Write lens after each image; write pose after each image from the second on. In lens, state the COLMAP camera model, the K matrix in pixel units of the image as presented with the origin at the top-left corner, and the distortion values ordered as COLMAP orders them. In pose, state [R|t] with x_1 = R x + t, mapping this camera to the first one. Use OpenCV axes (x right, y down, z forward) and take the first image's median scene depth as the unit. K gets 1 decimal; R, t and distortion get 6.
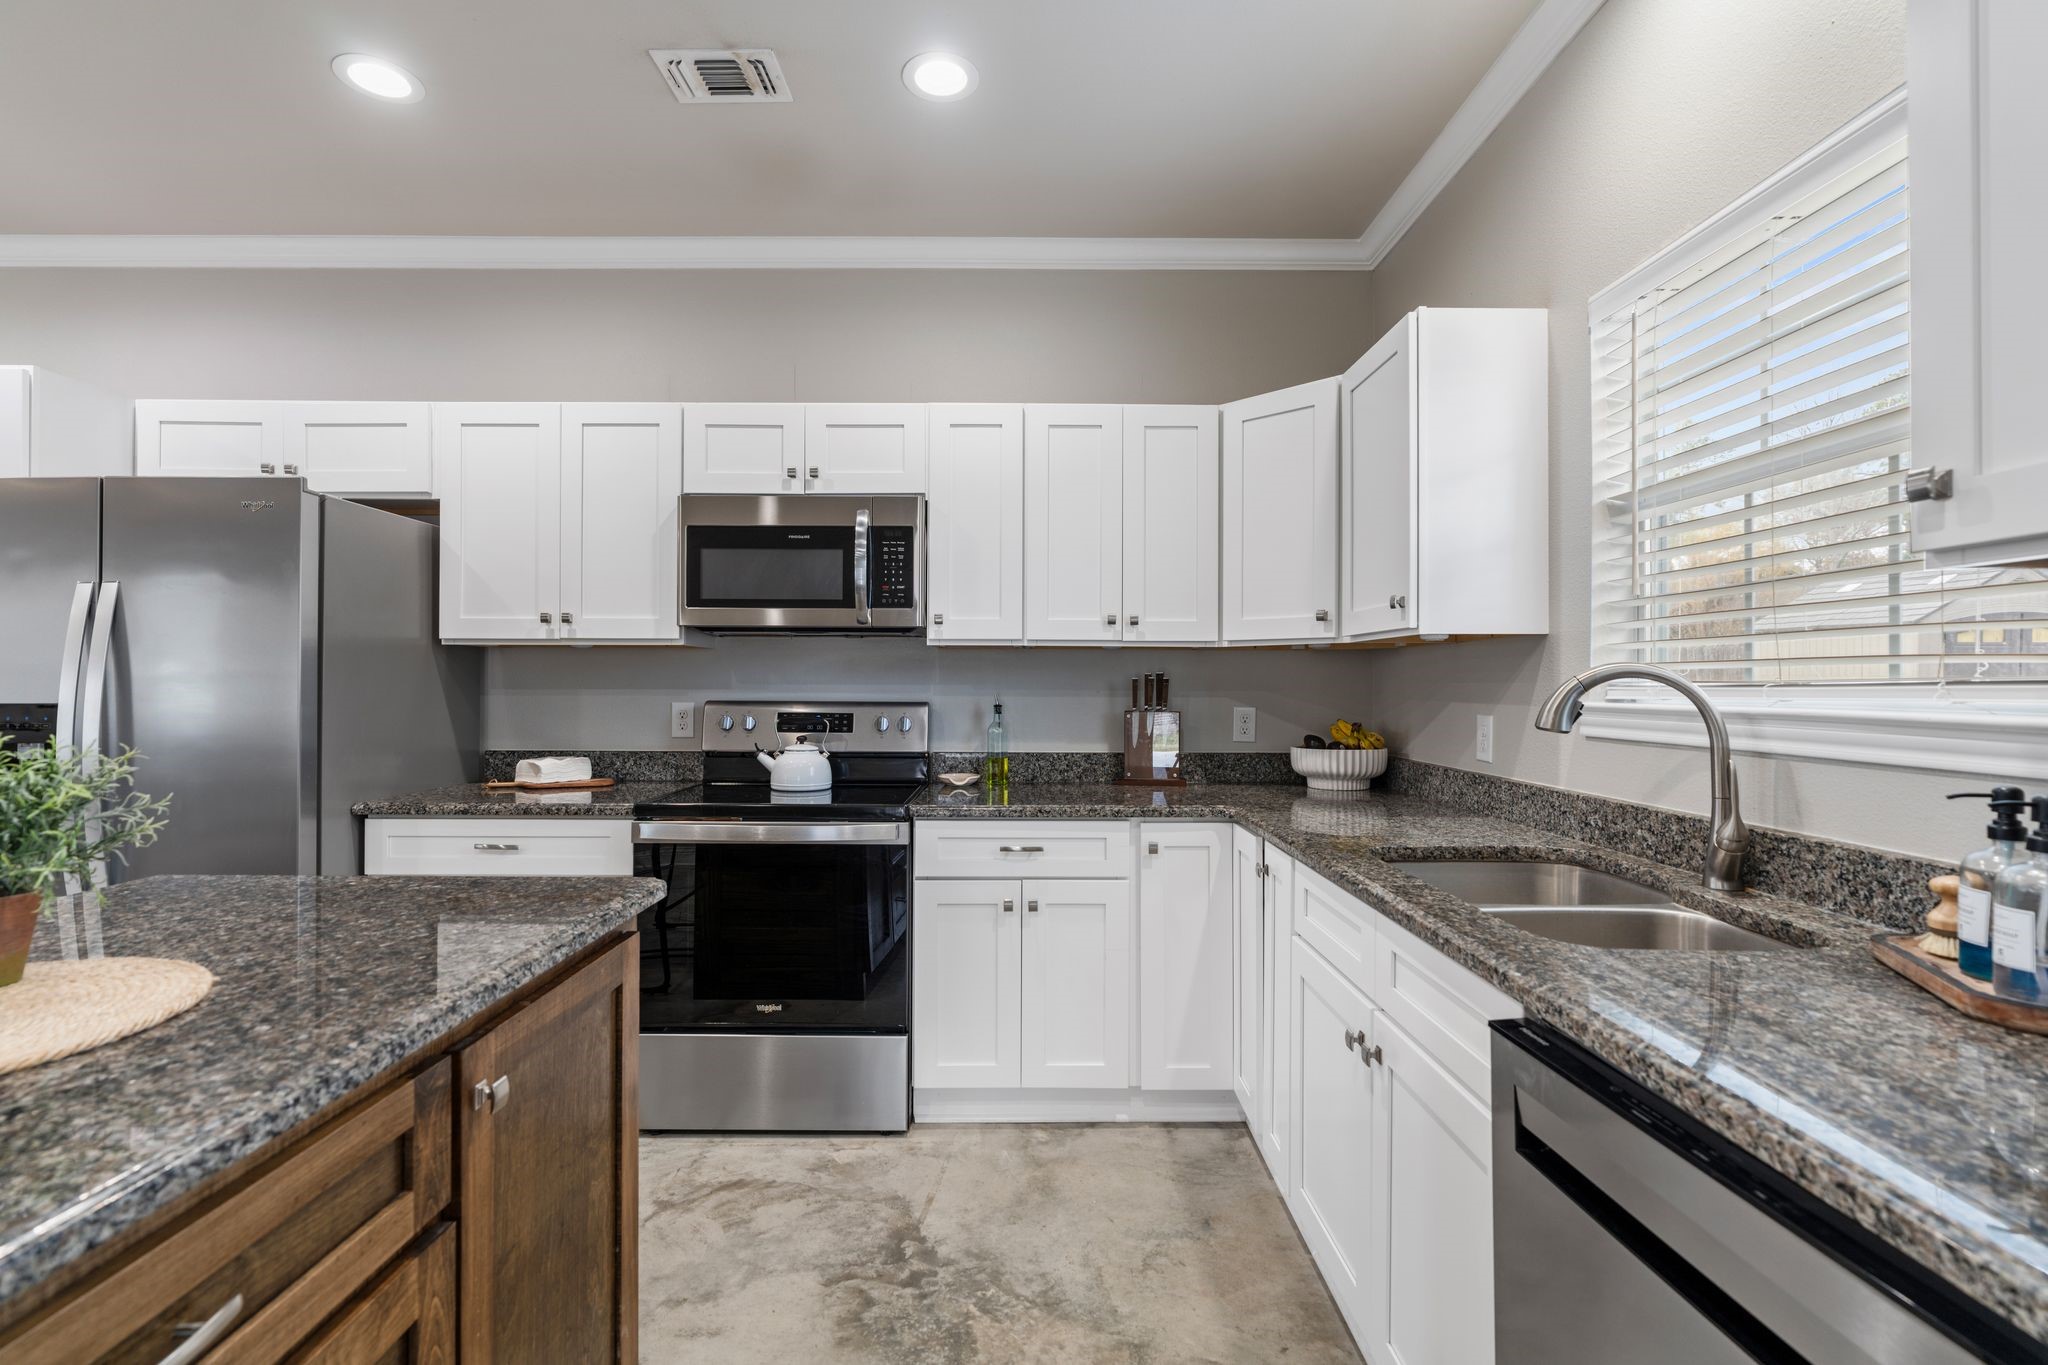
lens RADIAL K [[927.6, 0, 1027.4], [0, 927.6, 683.9], [0, 0, 1]] dist [-0.004987, 0.000360]
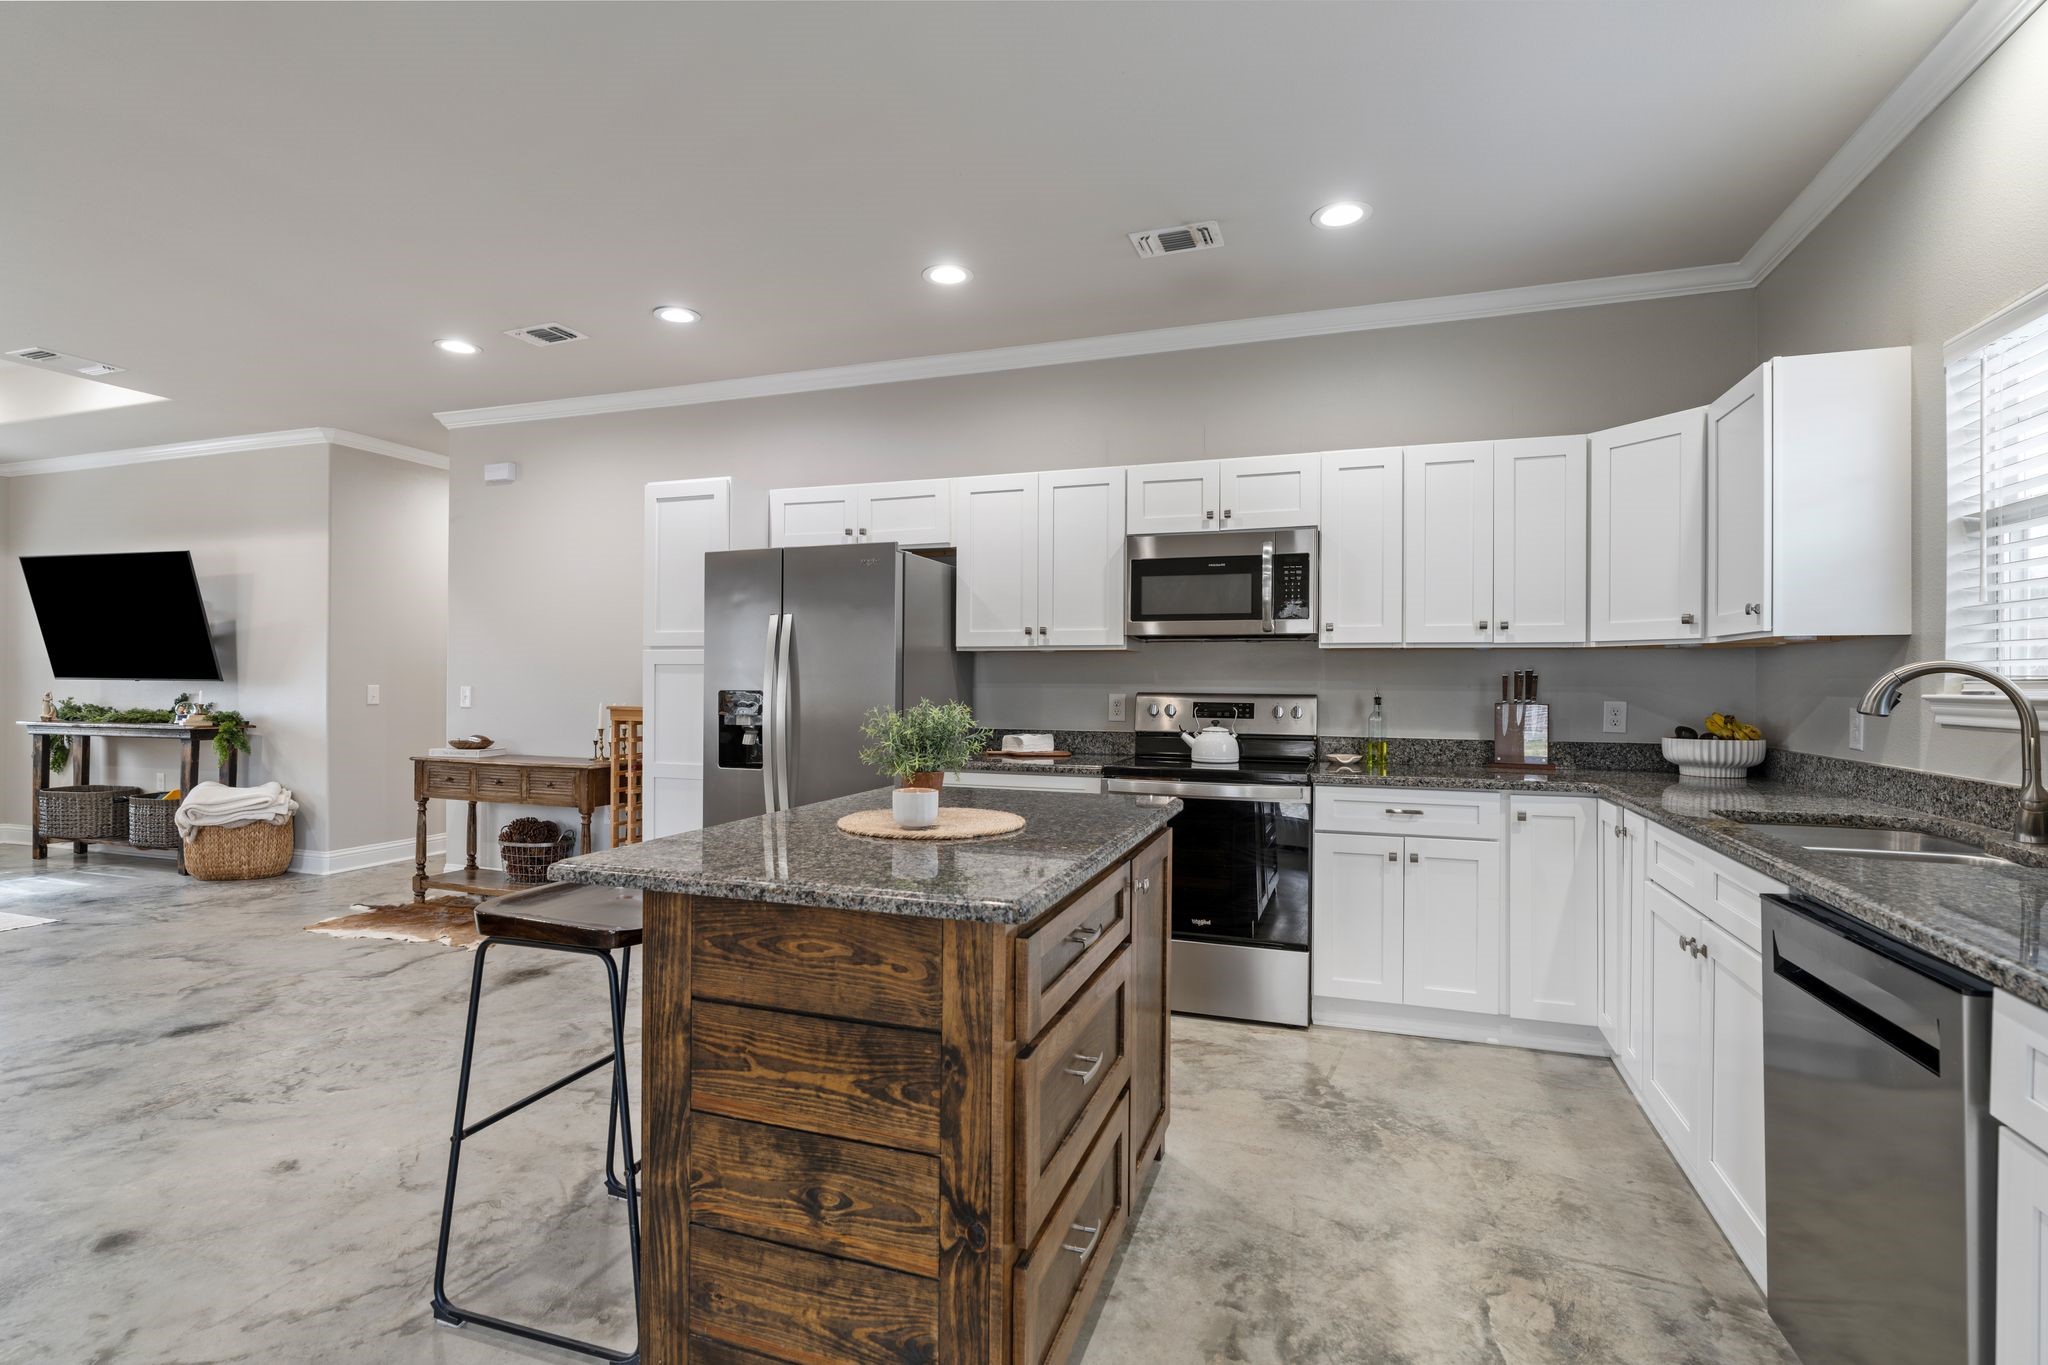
lens RADIAL K [[975.2, 0, 1023.2], [0, 975.2, 681.8], [0, 0, 1]] dist [-0.006333, 0.003370]
pose [[0.941951, 0.001731, -0.335747, -0.049464], [-0.002190, 0.999997, -0.000988, 0.006159], [0.335745, 0.001666, 0.941952, -0.403683]]
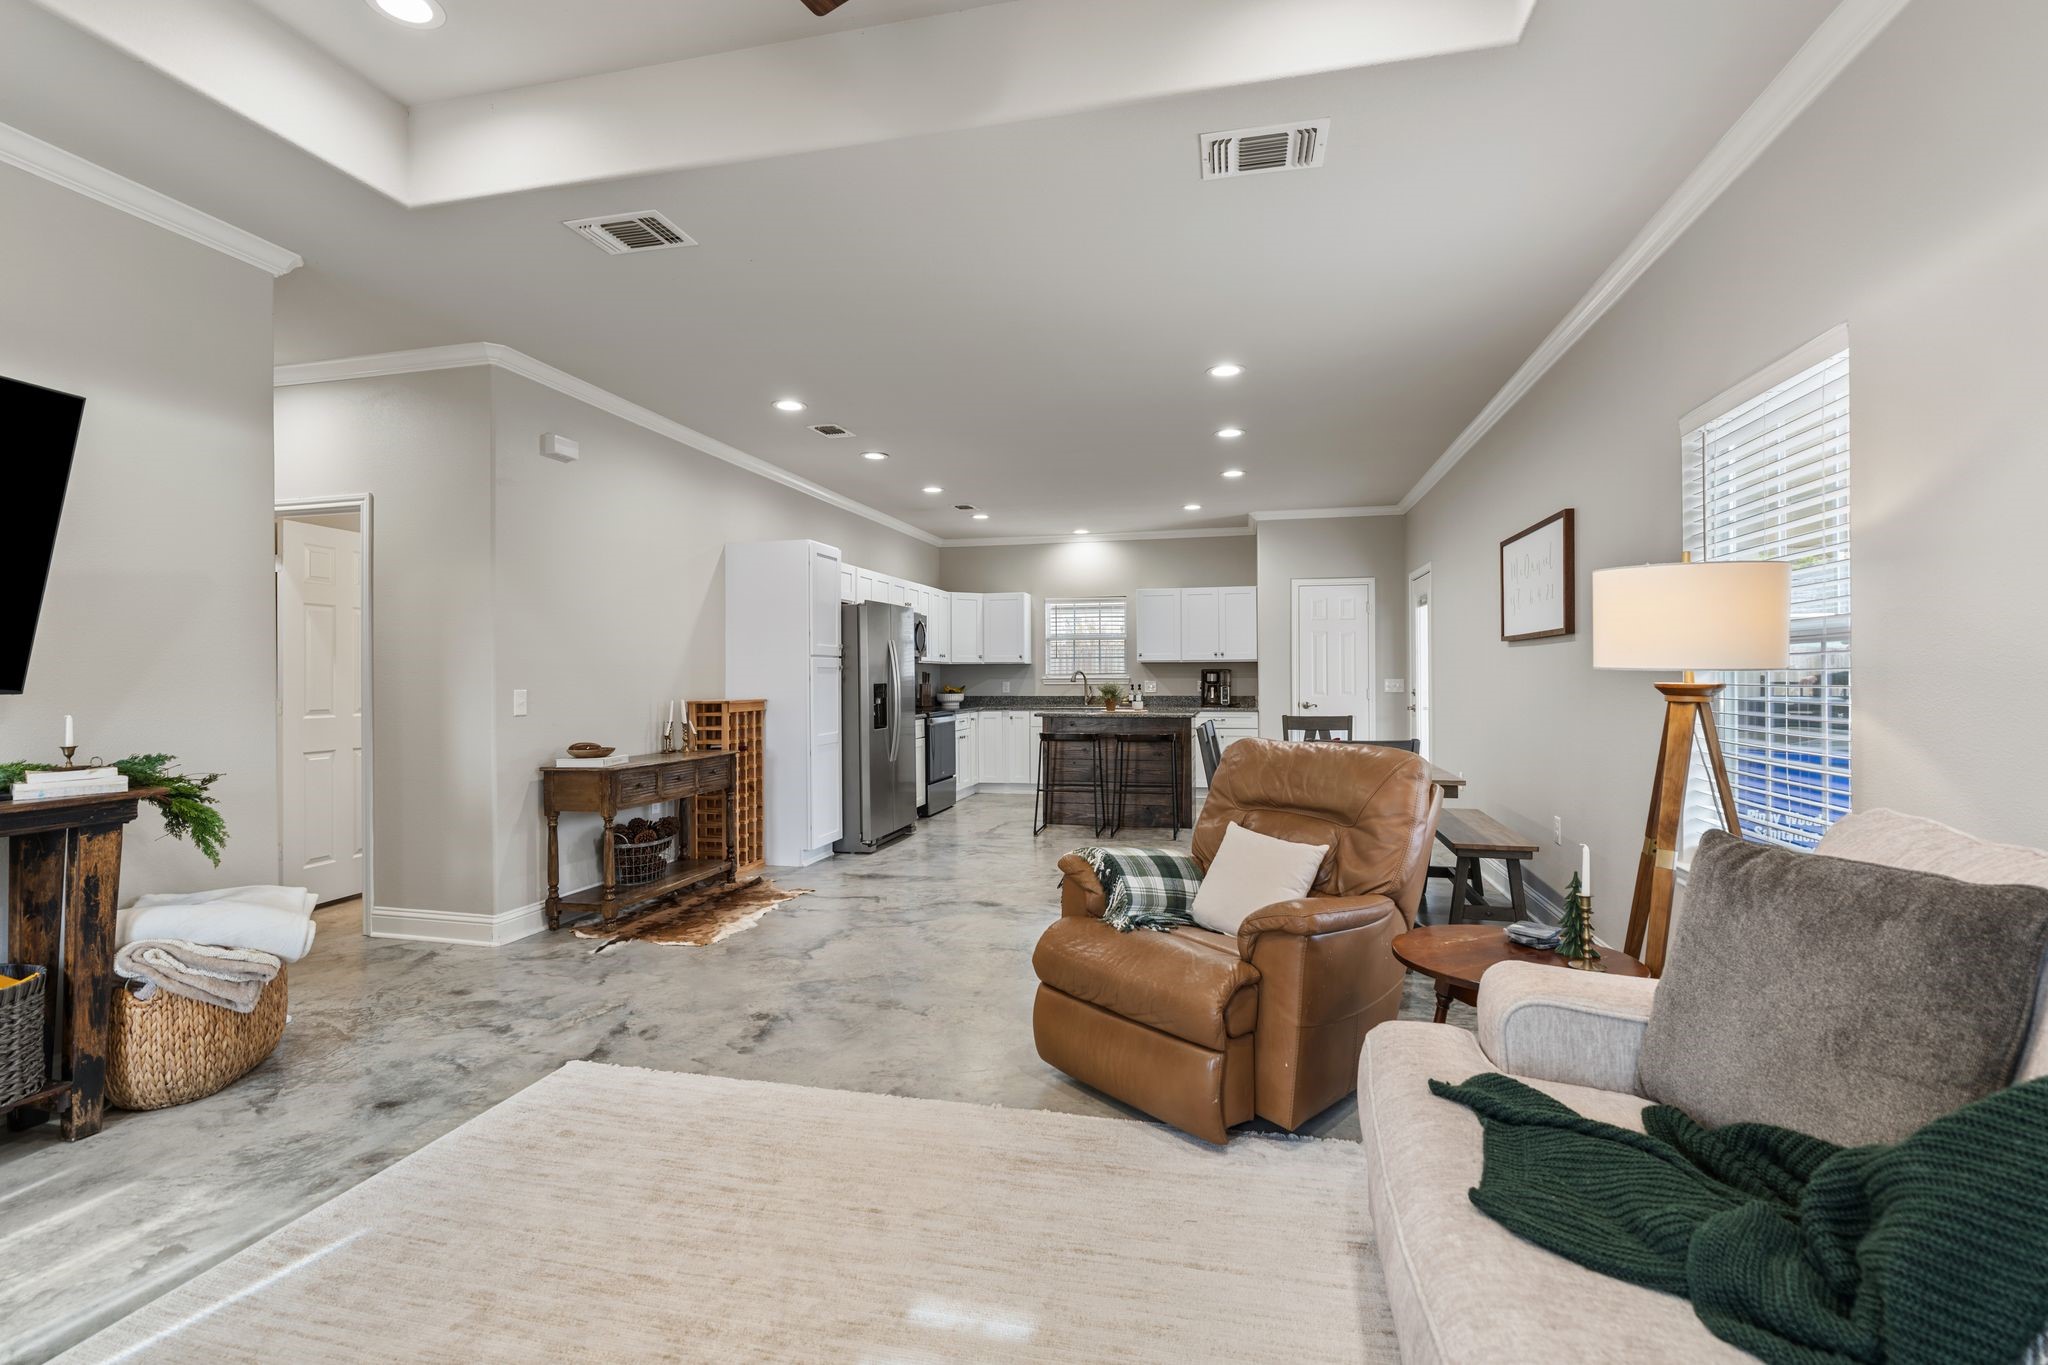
lens RADIAL K [[975.2, 0, 1041.7], [0, 975.2, 664.8], [0, 0, 1]] dist [-0.006333, 0.003370]
pose [[0.216662, 0.005510, 0.976231, -3.600070], [0.005355, 0.999962, -0.006832, -0.012590], [-0.976232, 0.006708, 0.216624, -0.107843]]
